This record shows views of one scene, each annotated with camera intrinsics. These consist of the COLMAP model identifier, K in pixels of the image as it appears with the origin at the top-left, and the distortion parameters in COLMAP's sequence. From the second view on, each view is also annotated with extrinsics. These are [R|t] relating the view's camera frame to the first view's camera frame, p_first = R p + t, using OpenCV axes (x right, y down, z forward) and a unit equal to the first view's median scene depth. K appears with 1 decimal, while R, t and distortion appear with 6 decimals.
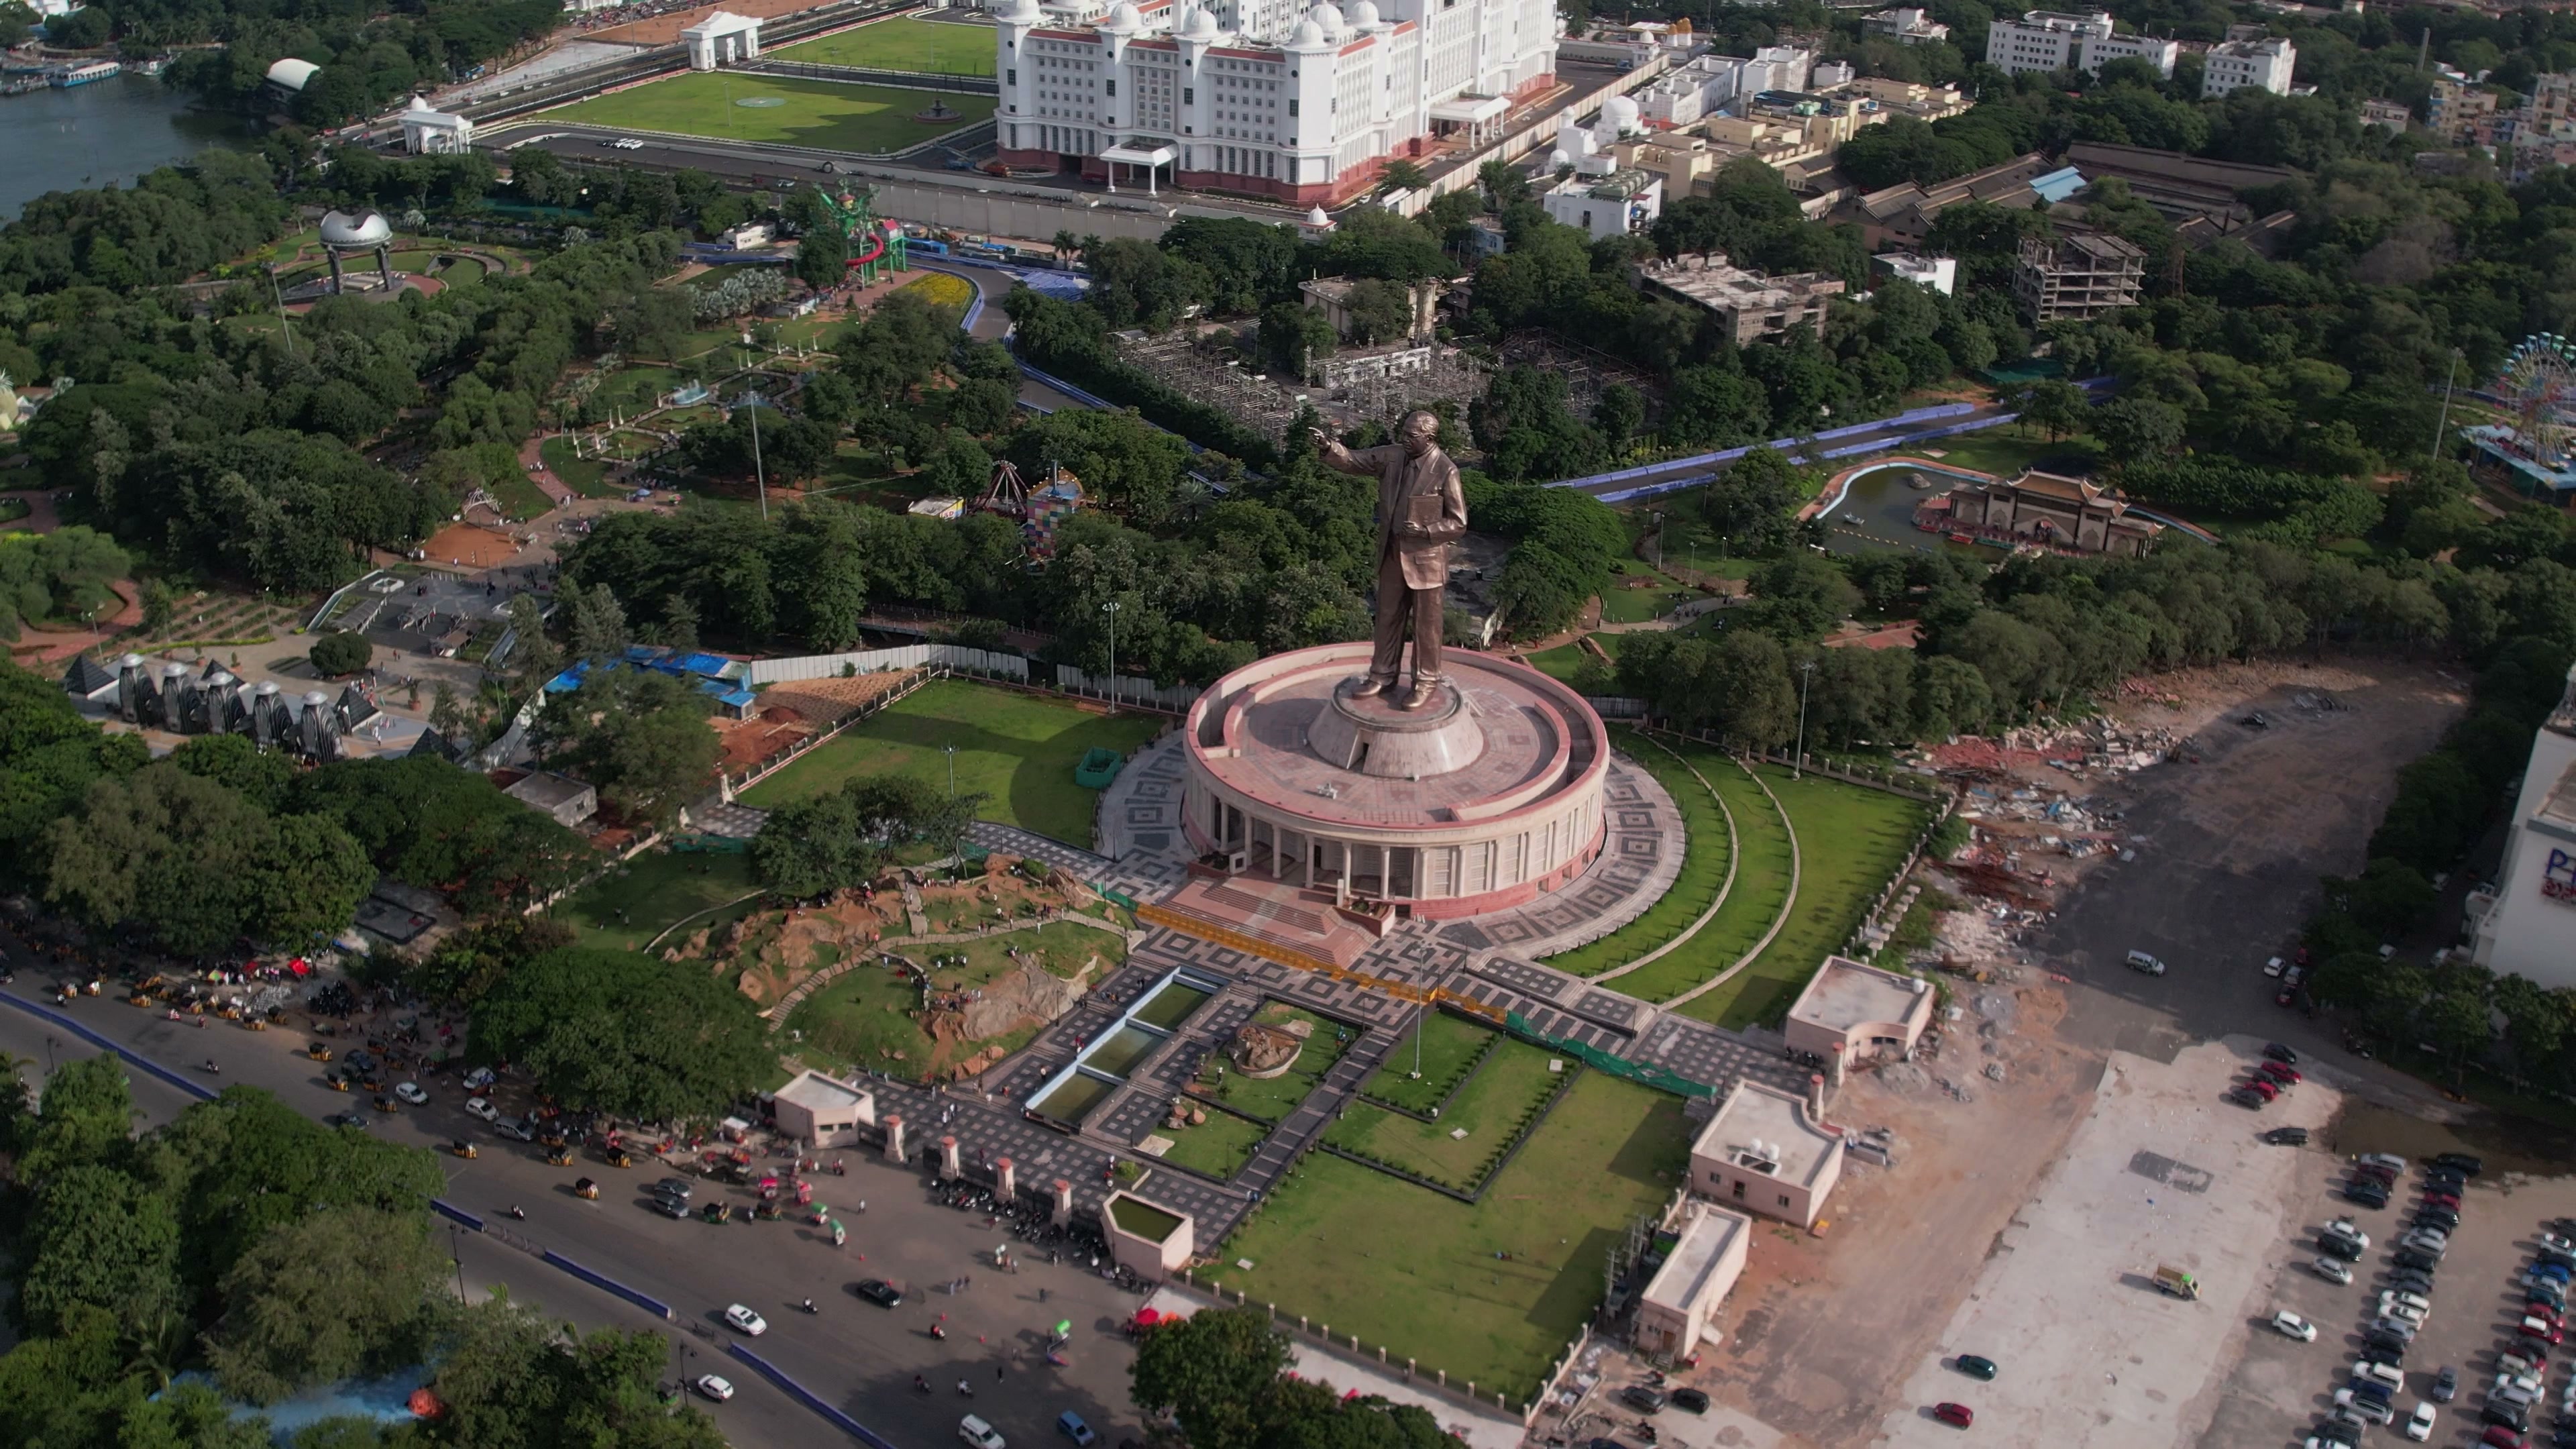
lens RADIAL K [[2349.9, 0, 1288.0], [0, 2349.9, 724.5], [0, 0, 1]] dist [-0.054028, 0.007559]
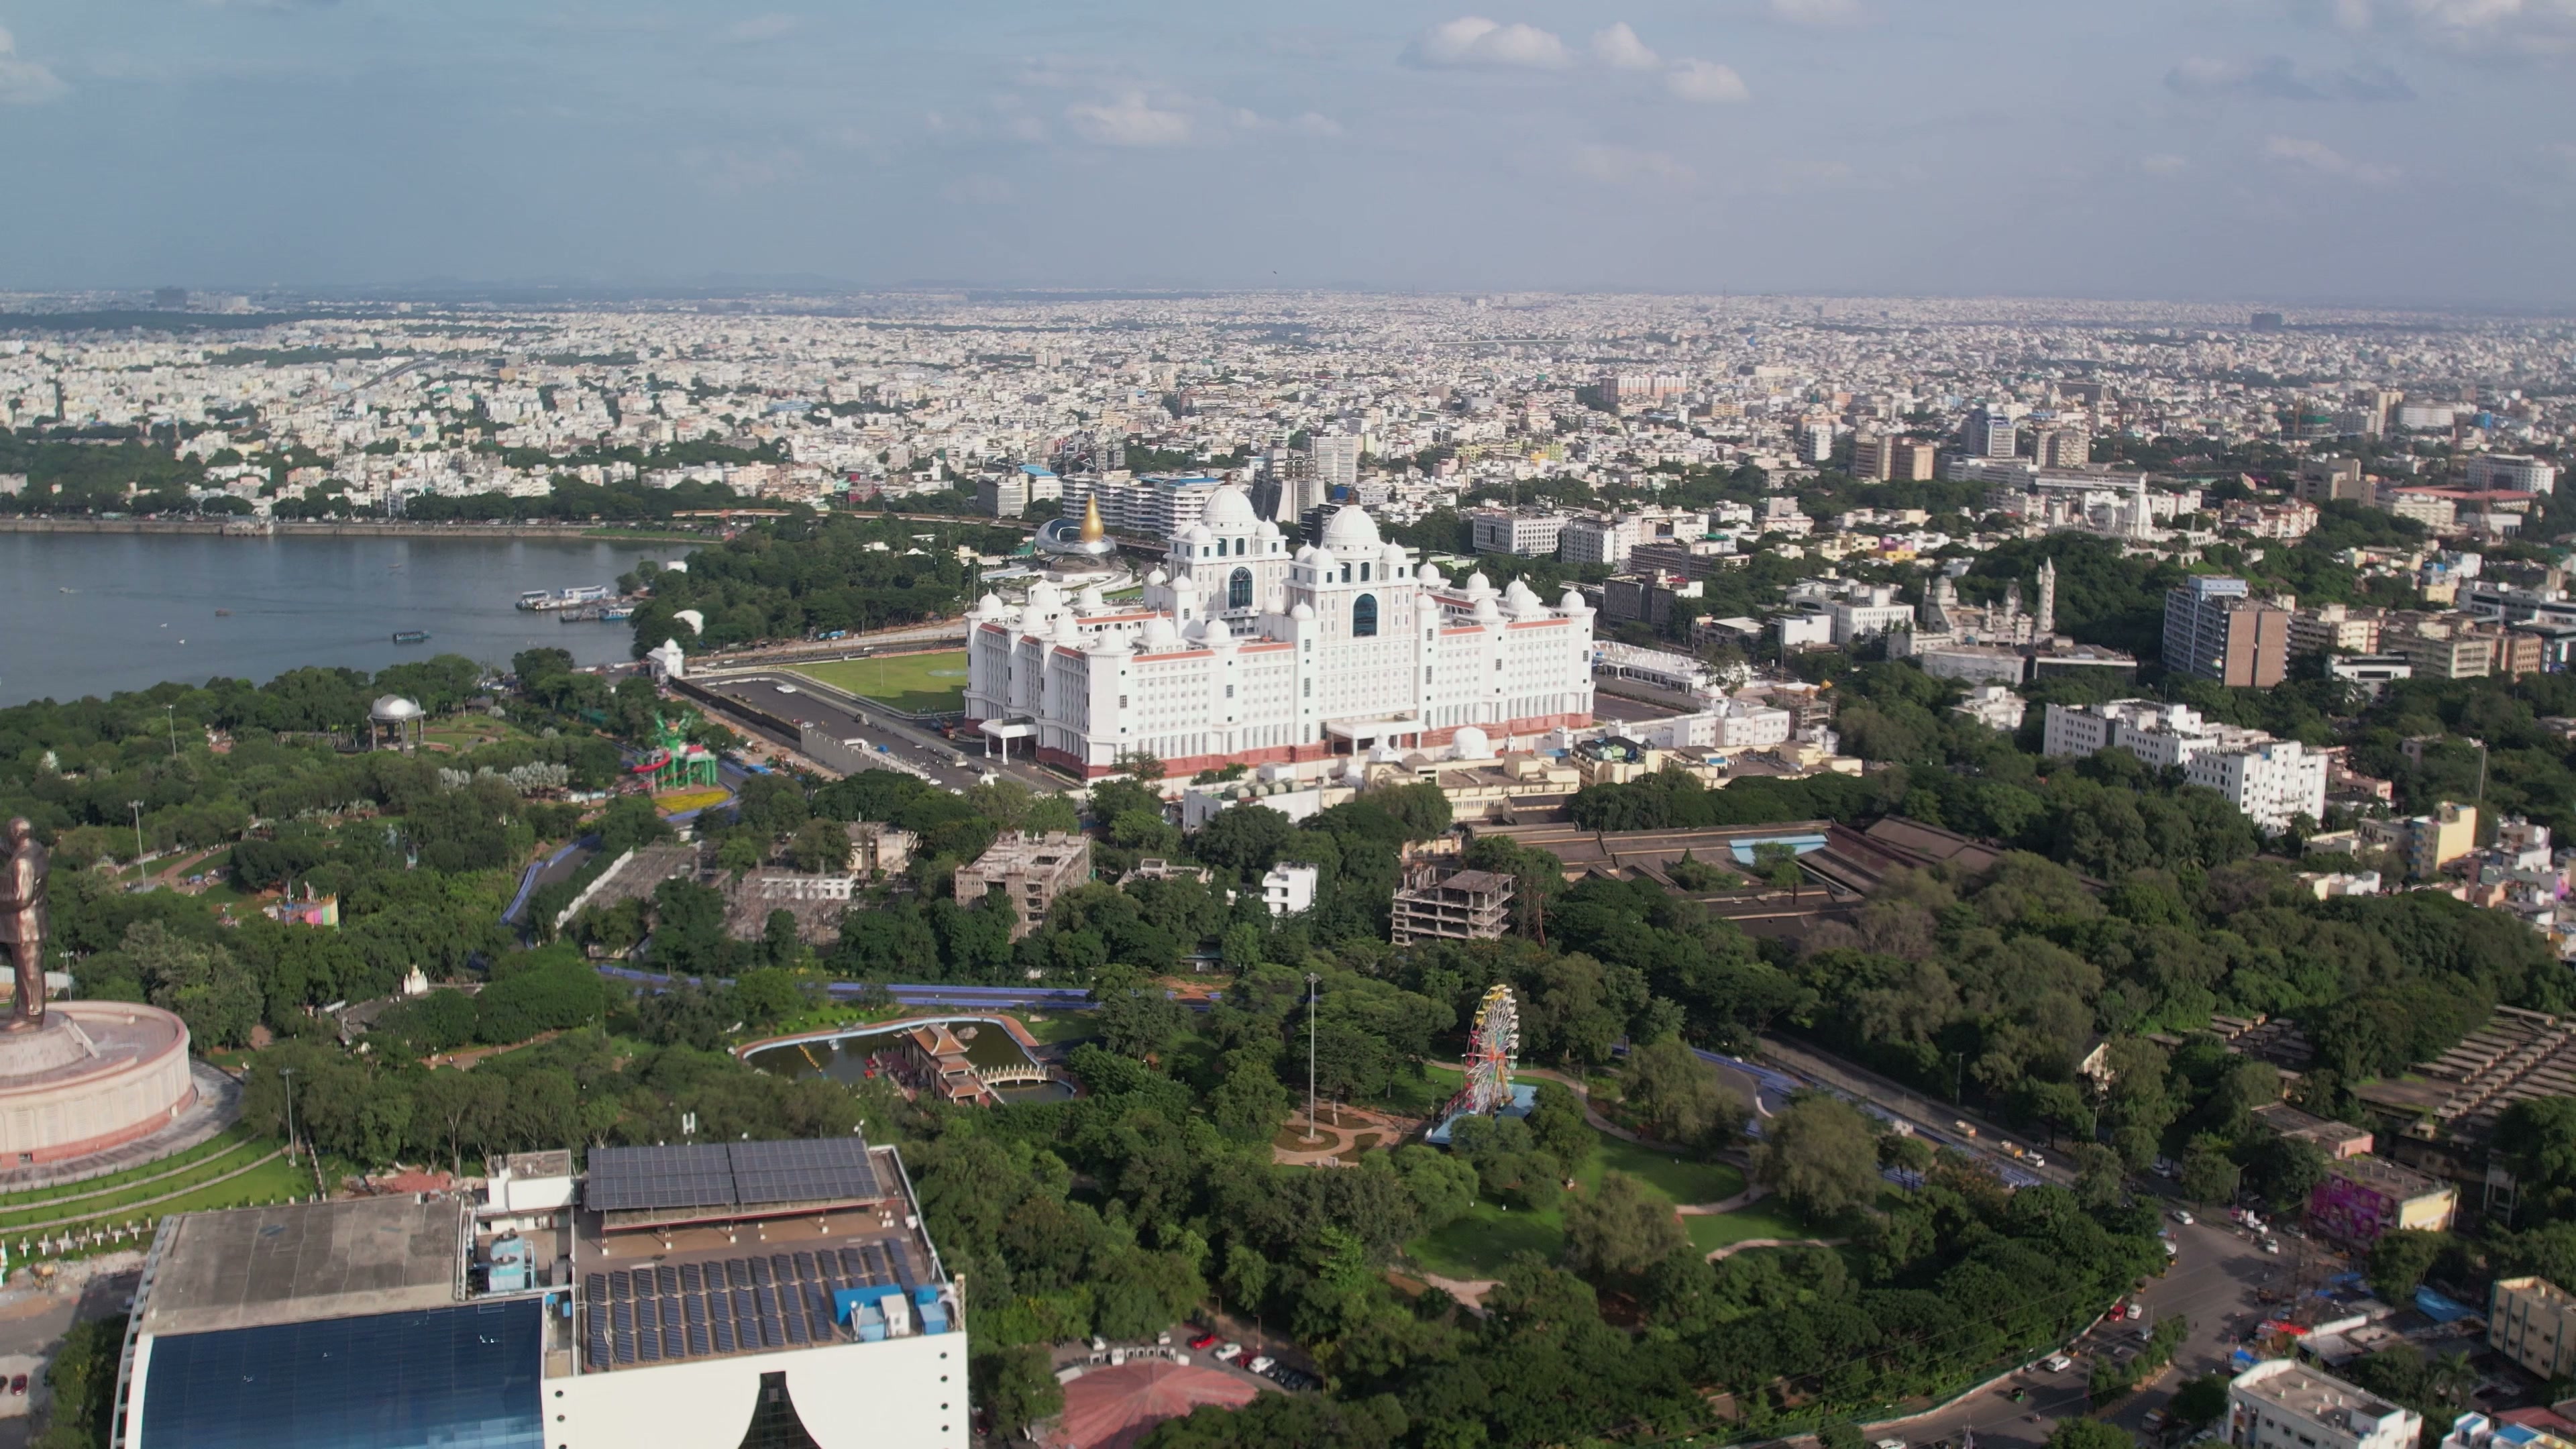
lens RADIAL K [[2349.9, 0, 1288.0], [0, 2349.9, 724.5], [0, 0, 1]] dist [-0.054028, 0.007559]
pose [[0.838163, 0.093517, -0.537342, 1.026488], [-0.234954, 0.951001, -0.200981, -0.059579], [0.492218, 0.294706, 0.819066, 0.144530]]
